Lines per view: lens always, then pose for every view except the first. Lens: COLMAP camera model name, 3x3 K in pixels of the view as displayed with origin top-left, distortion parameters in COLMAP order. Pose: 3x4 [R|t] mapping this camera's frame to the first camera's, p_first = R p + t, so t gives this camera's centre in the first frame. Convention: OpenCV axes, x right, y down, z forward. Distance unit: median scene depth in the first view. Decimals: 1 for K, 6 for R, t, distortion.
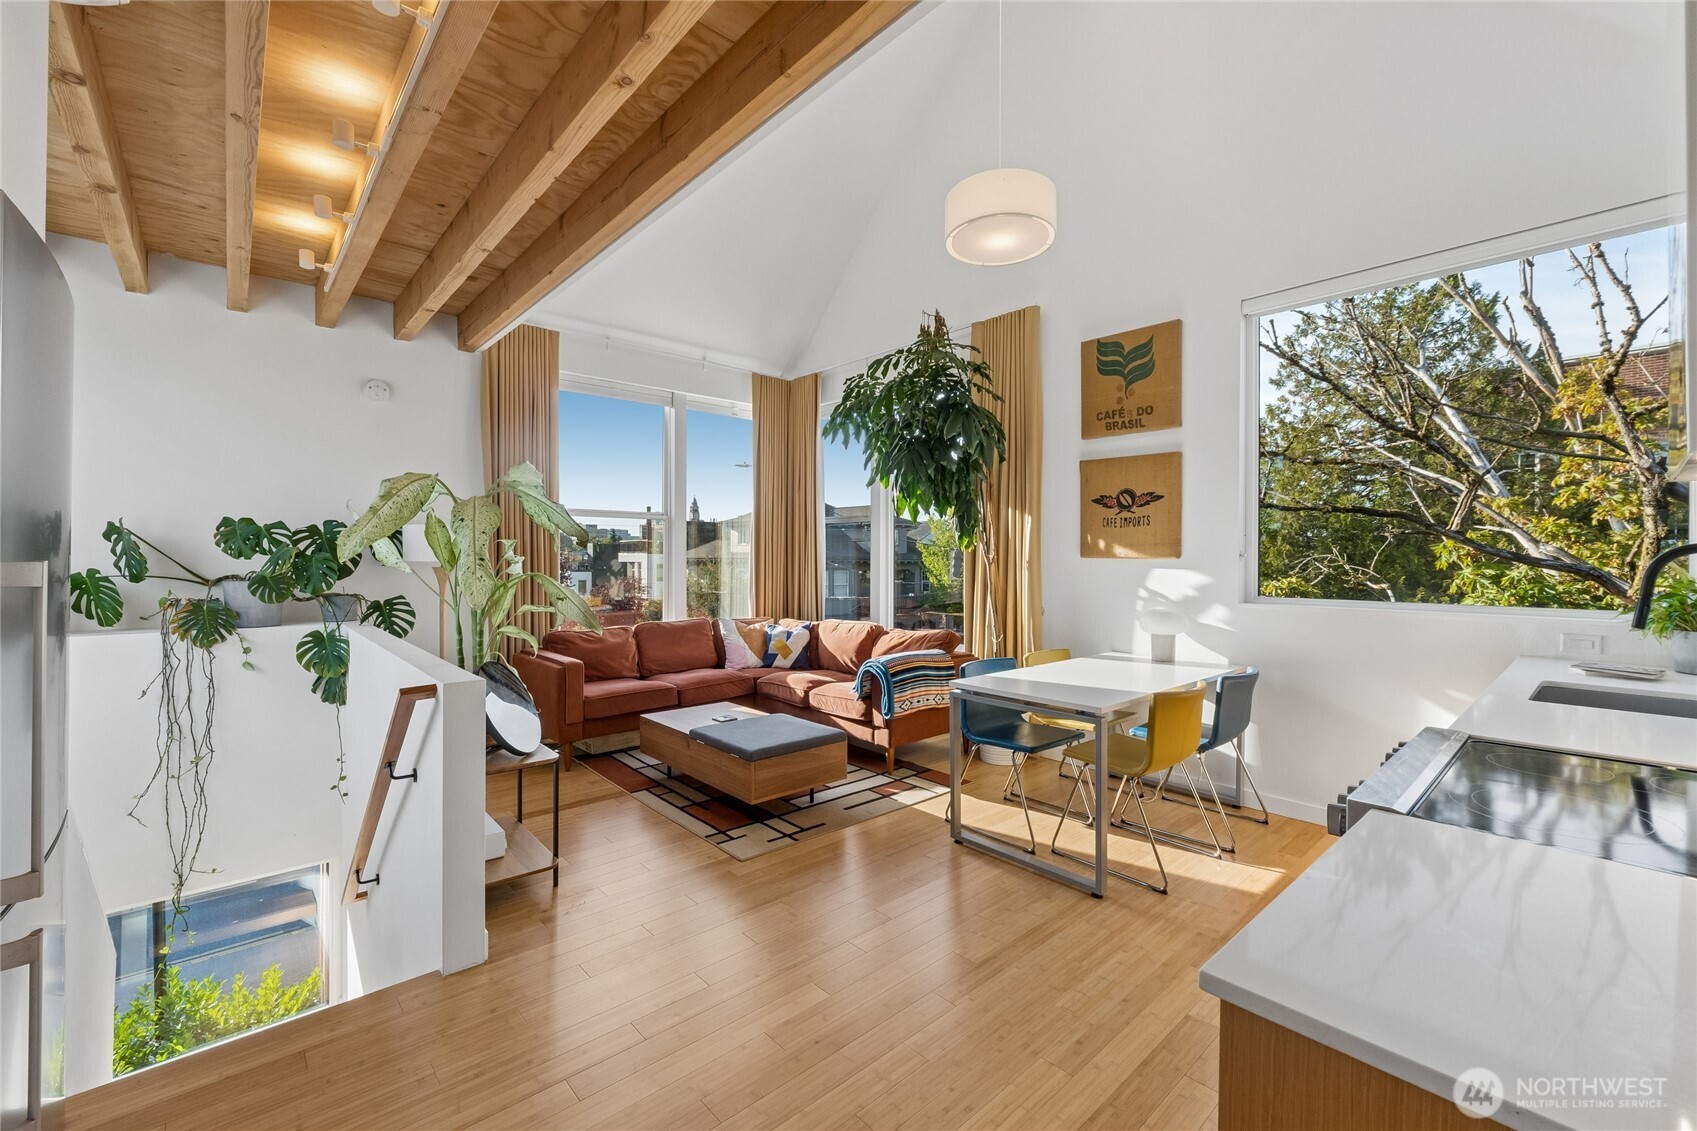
lens RADIAL K [[706.0, 0, 861.1], [0, 706.0, 560.8], [0, 0, 1]] dist [-0.008324, -0.000383]
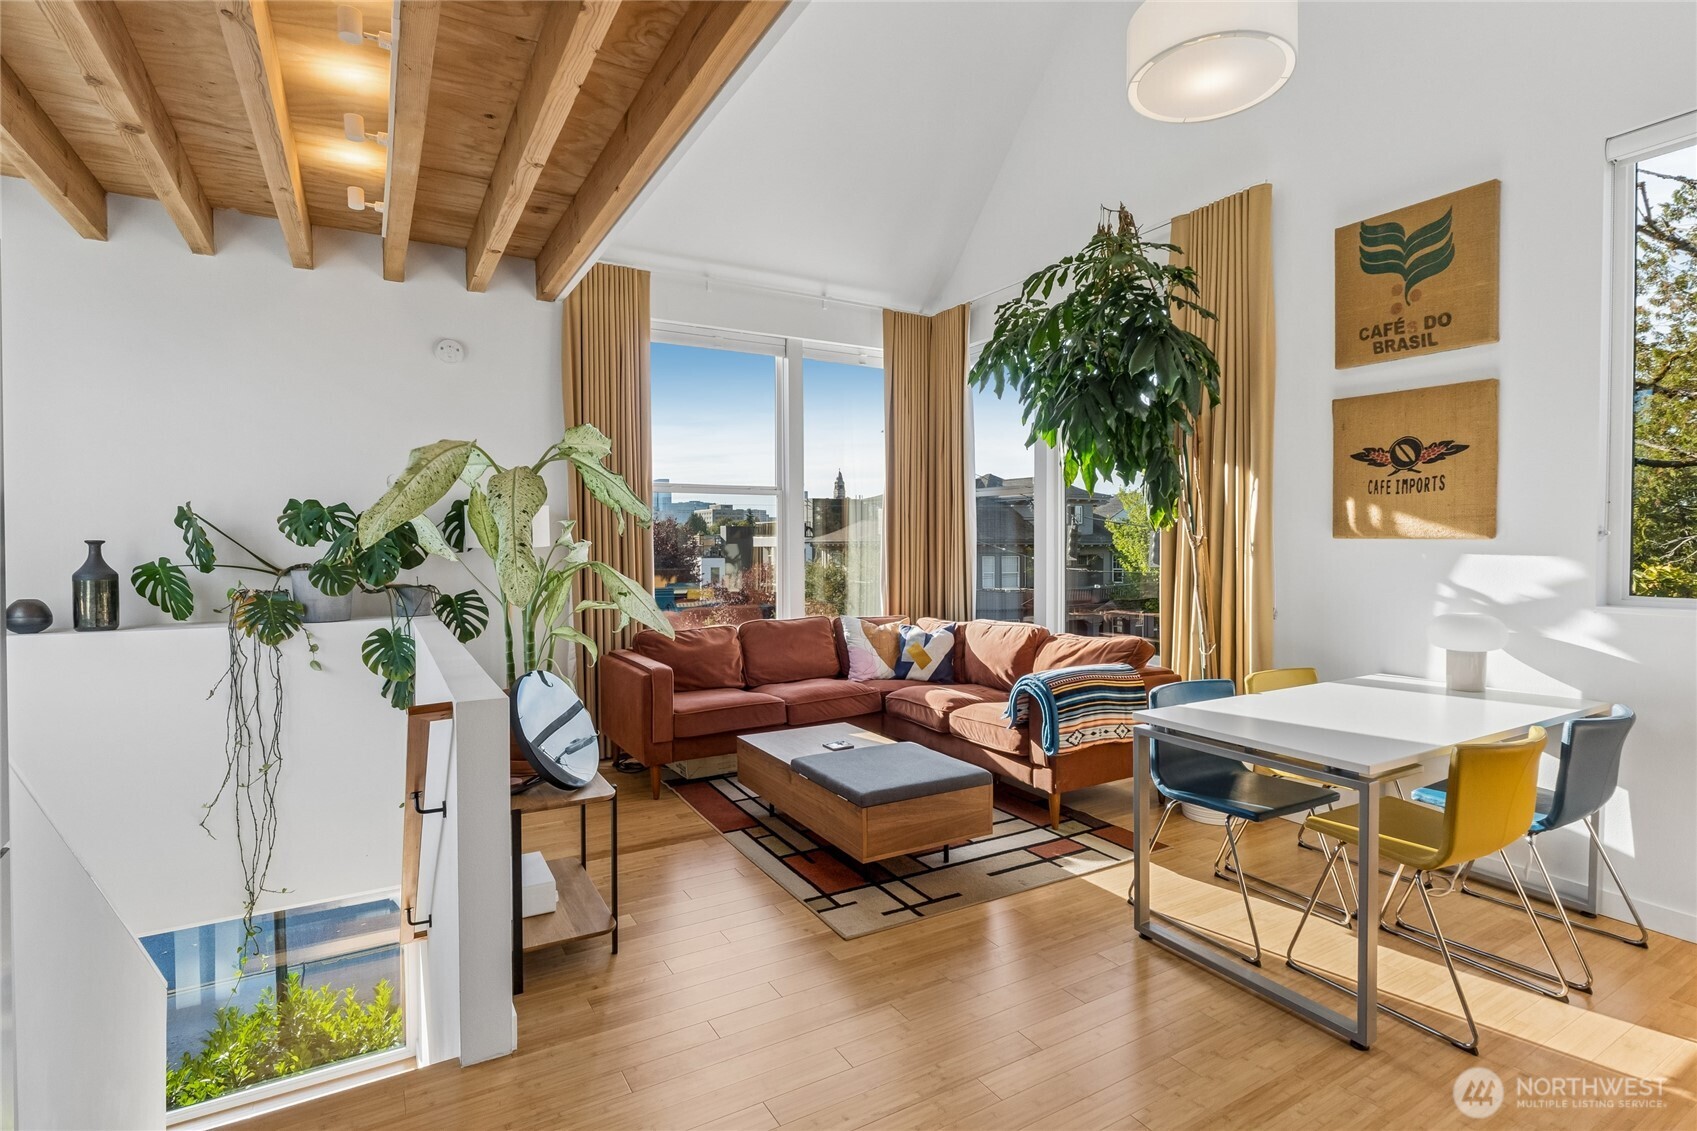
lens RADIAL K [[839.0, 0, 860.5], [0, 839.0, 561.4], [0, 0, 1]] dist [-0.010414, 0.000599]
pose [[0.978507, -0.001143, -0.206210, 0.021403], [0.005283, 0.999795, 0.019528, 0.000063], [0.206145, -0.020198, 0.978313, 0.083785]]
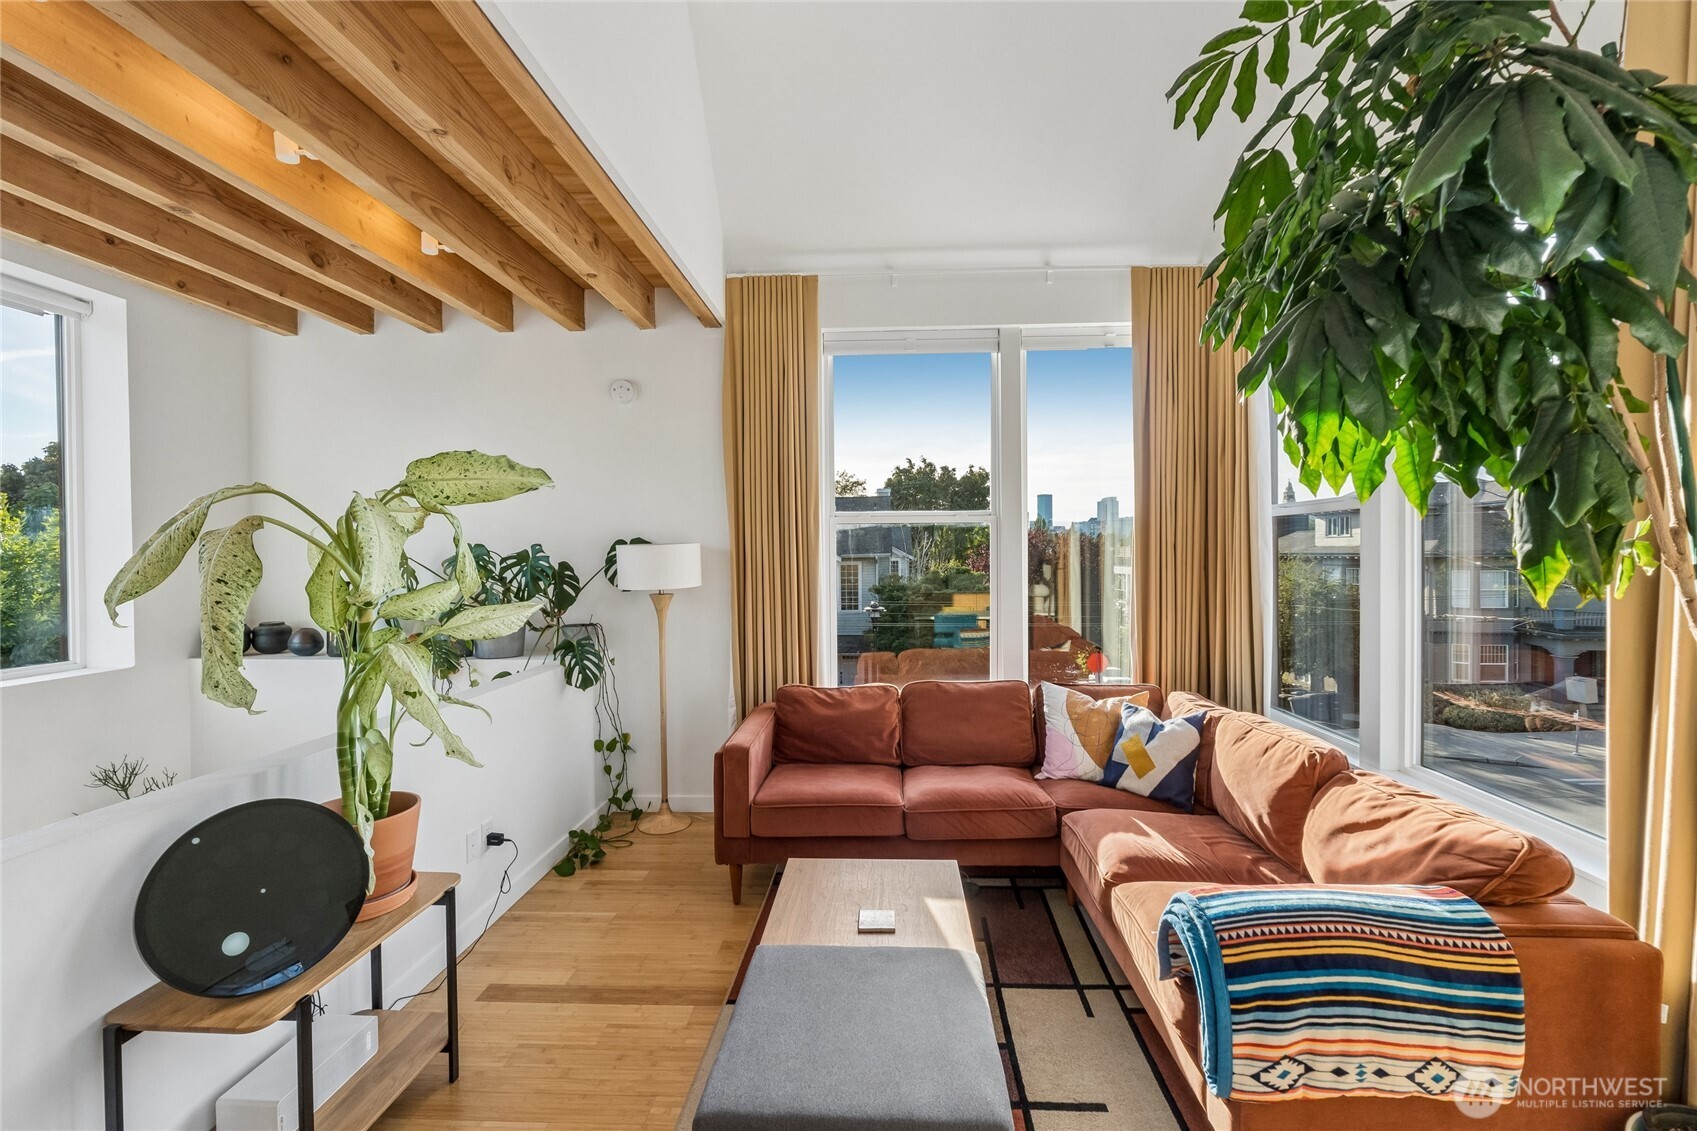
lens RADIAL K [[706.0, 0, 860.9], [0, 706.0, 561.3], [0, 0, 1]] dist [-0.008324, -0.000383]
pose [[0.709948, 0.000274, -0.704254, 0.137303], [0.005904, 0.999962, 0.006340, -0.033439], [0.704229, -0.008659, 0.709920, 0.564928]]
